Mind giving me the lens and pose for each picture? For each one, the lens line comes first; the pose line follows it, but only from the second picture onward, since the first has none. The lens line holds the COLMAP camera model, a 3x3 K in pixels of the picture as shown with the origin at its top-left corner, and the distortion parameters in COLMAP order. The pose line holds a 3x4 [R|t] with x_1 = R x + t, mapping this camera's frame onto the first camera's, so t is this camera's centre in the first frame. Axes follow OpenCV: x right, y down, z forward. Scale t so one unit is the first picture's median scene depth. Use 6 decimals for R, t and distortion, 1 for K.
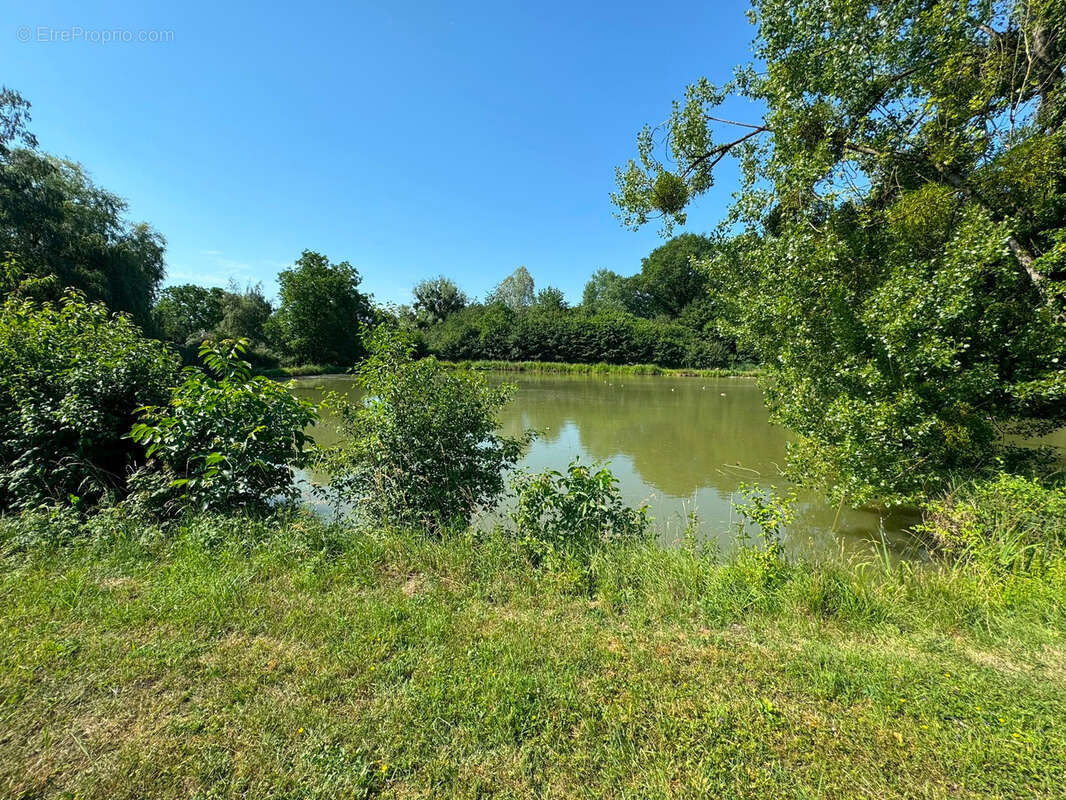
lens RADIAL K [[426.0, 0, 533.0], [0, 426.0, 400.0], [0, 0, 1]] dist [0.000118, 0.000029]
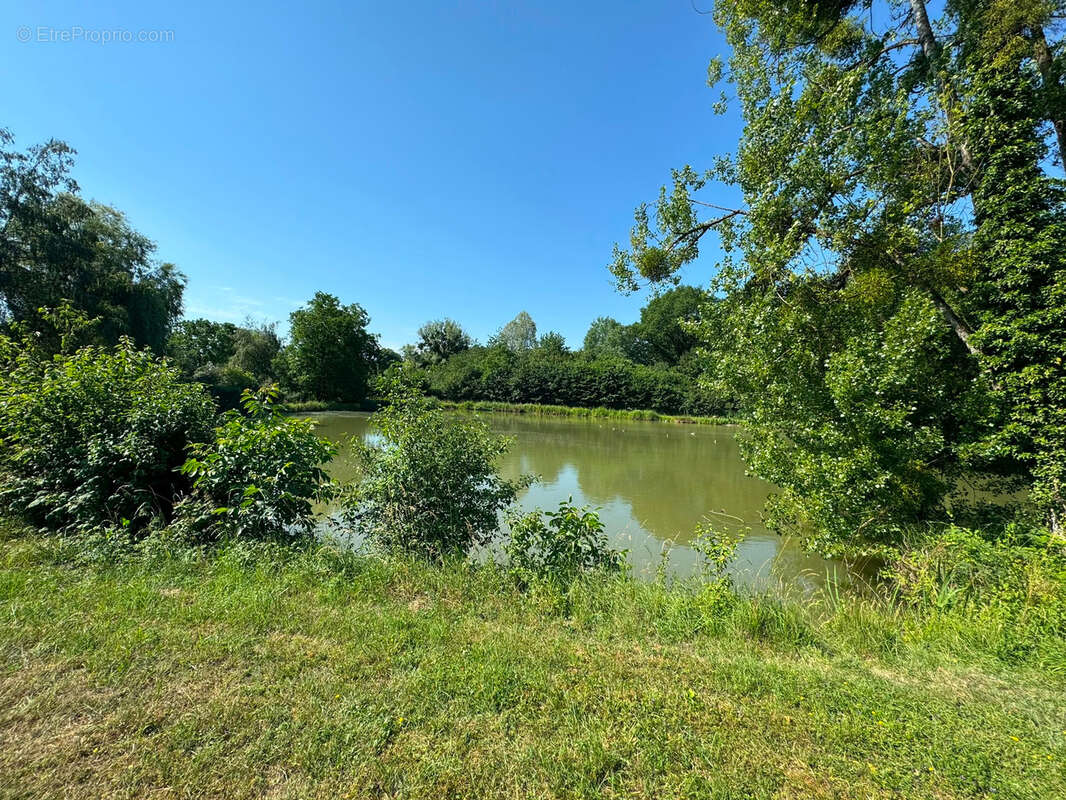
lens RADIAL K [[426.0, 0, 533.0], [0, 426.0, 400.0], [0, 0, 1]] dist [0.000118, 0.000029]
pose [[0.999561, 0.029538, -0.002114, 0.013818], [-0.029604, 0.994851, -0.096930, -0.012462], [-0.000760, 0.096950, 0.995289, -0.125912]]
